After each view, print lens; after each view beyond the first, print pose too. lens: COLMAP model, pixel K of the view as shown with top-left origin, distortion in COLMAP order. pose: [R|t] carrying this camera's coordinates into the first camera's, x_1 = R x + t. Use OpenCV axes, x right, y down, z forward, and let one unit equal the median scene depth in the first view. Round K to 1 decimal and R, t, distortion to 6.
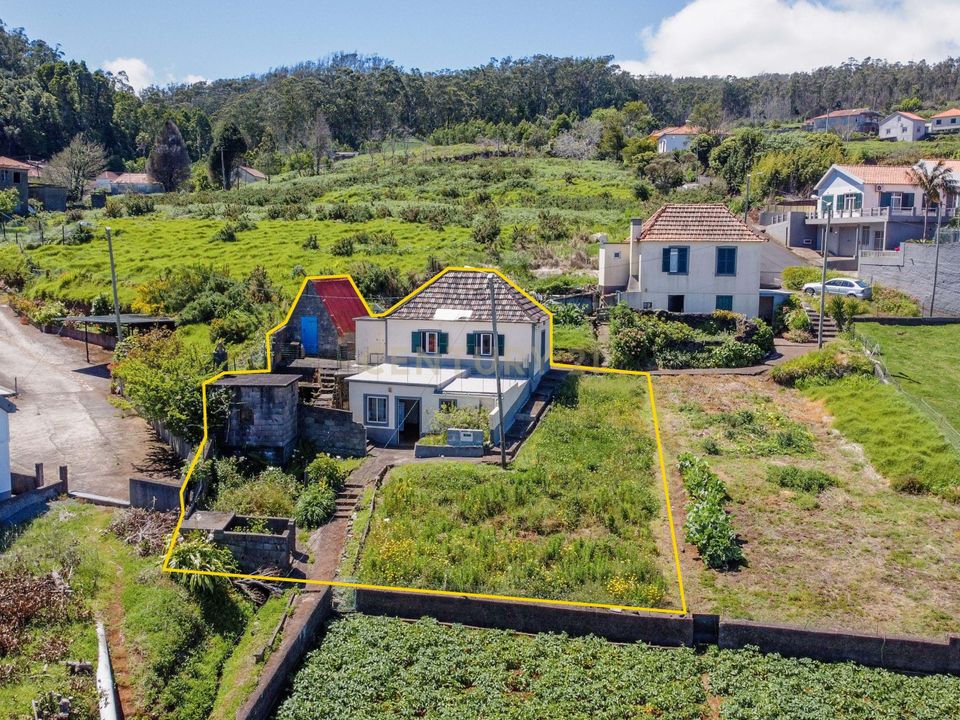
lens RADIAL K [[1006.9, 0, 480.1], [0, 1006.9, 380.5], [0, 0, 1]] dist [0.012852, -0.023764]
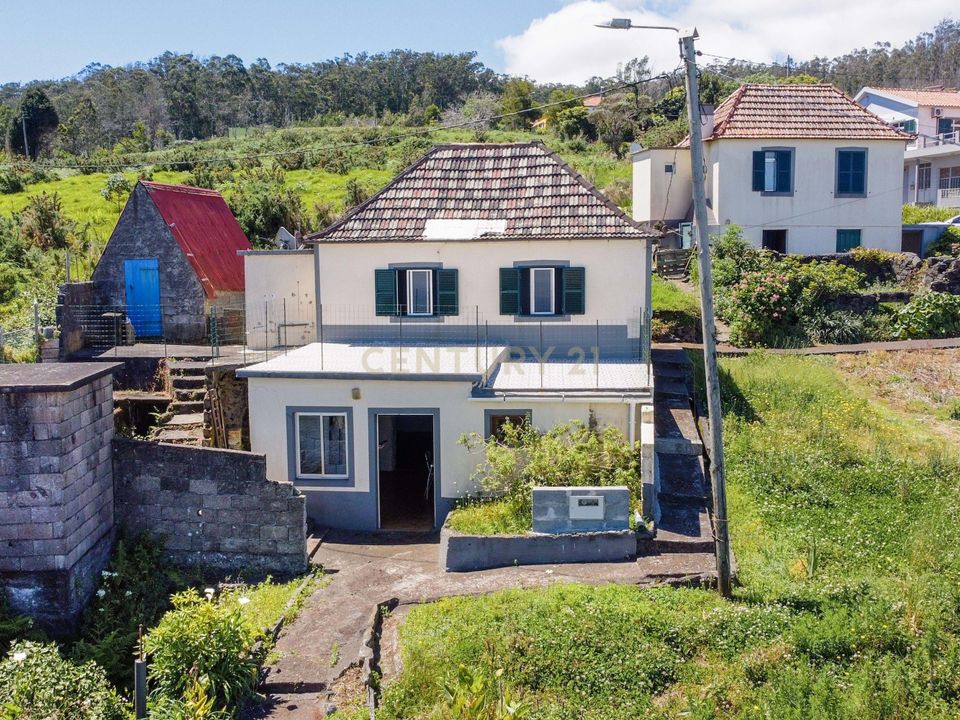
lens RADIAL K [[1006.9, 0, 480.1], [0, 1006.9, 380.5], [0, 0, 1]] dist [0.012852, -0.023764]
pose [[0.988327, -0.038172, 0.147489, -0.089153], [0.041773, 0.998898, -0.021394, 0.013189], [-0.146510, 0.027306, 0.988832, 0.539451]]
